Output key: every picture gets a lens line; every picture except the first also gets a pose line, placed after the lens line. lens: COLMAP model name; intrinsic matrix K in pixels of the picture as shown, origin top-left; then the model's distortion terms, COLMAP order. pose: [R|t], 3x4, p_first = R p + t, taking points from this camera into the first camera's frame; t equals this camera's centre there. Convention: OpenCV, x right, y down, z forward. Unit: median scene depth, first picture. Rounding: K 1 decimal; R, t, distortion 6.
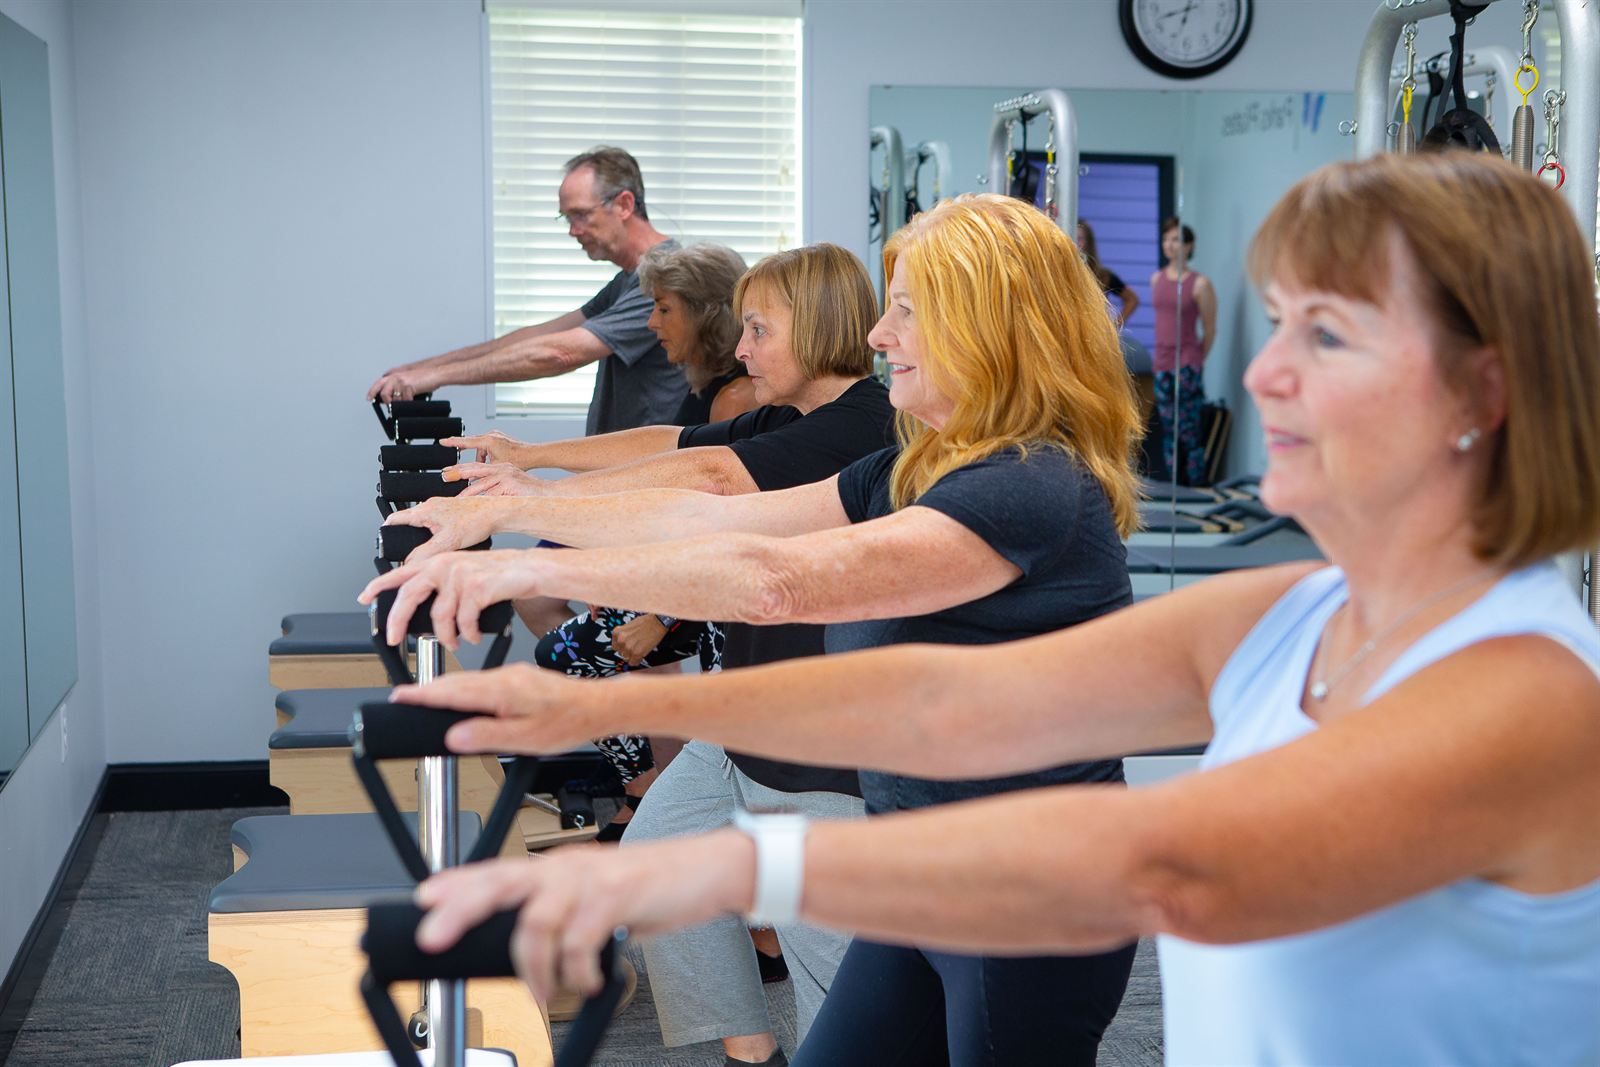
lens RADIAL K [[1970.5, 0, 834.4], [0, 1970.5, 463.1], [0, 0, 1]] dist [-0.017248, 0.215116]
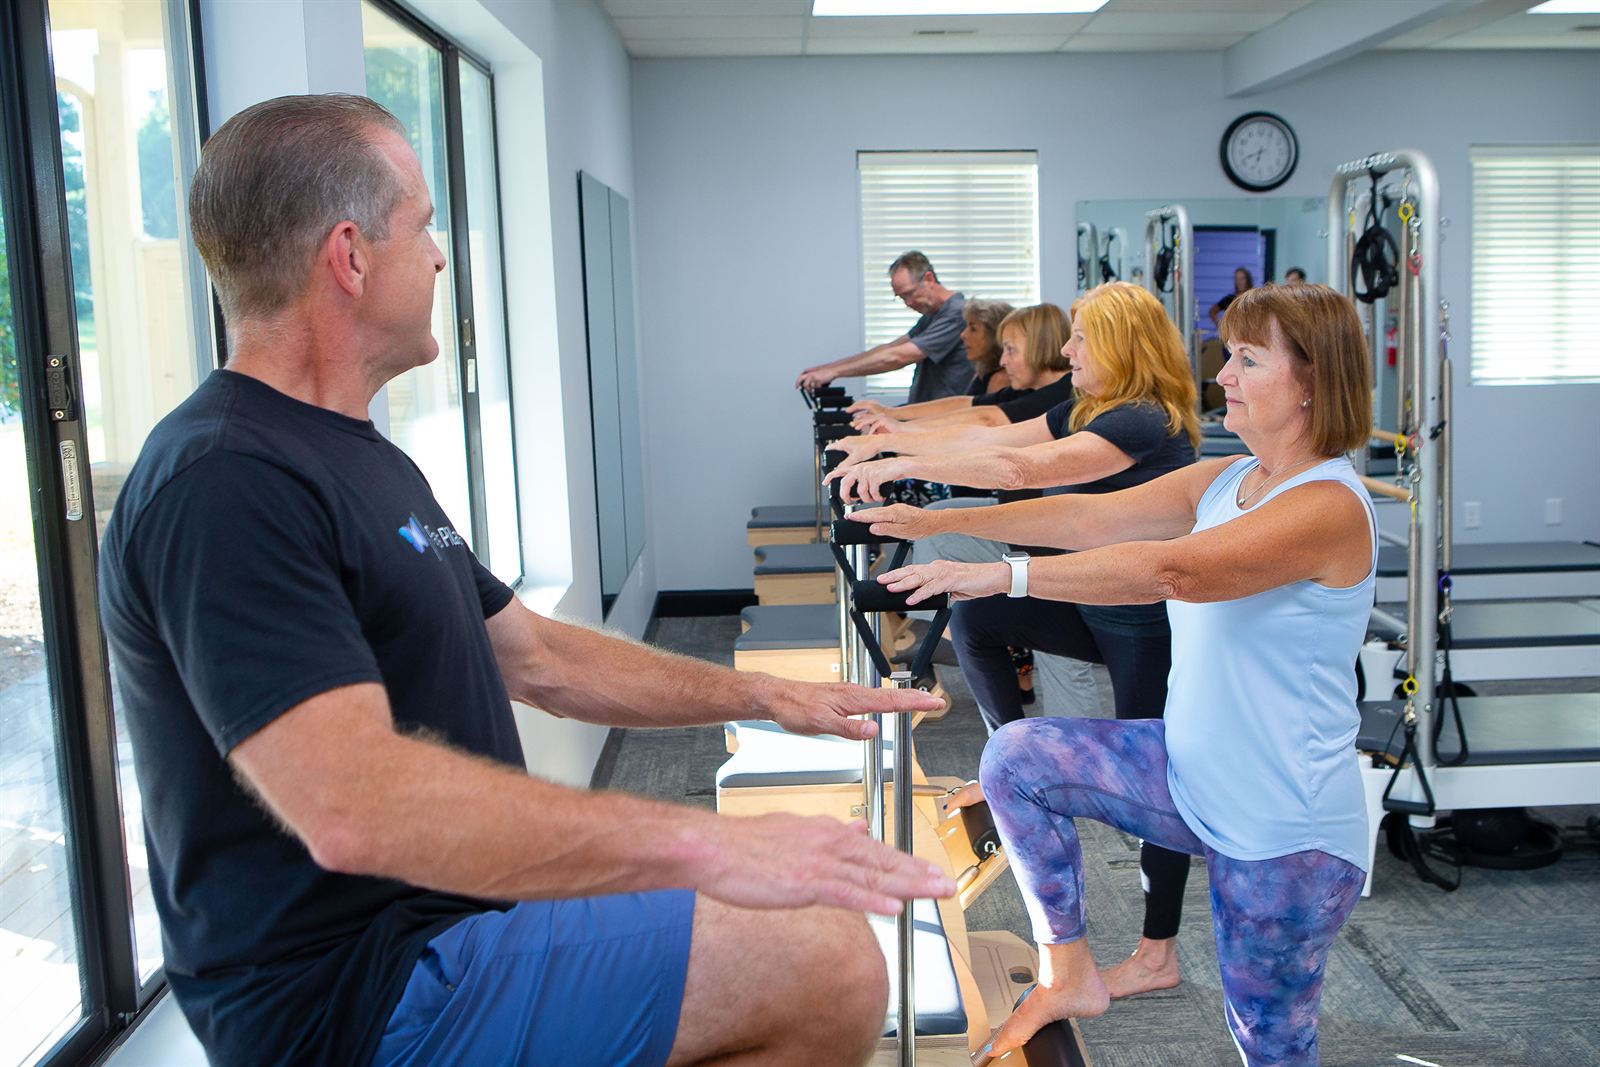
lens RADIAL K [[1970.5, 0, 834.4], [0, 1970.5, 463.1], [0, 0, 1]] dist [-0.017248, 0.215116]
pose [[0.990090, -0.014025, -0.139730, 0.047551], [0.015701, 0.999817, 0.010896, 0.018422], [0.139552, -0.012982, 0.990130, -0.783726]]
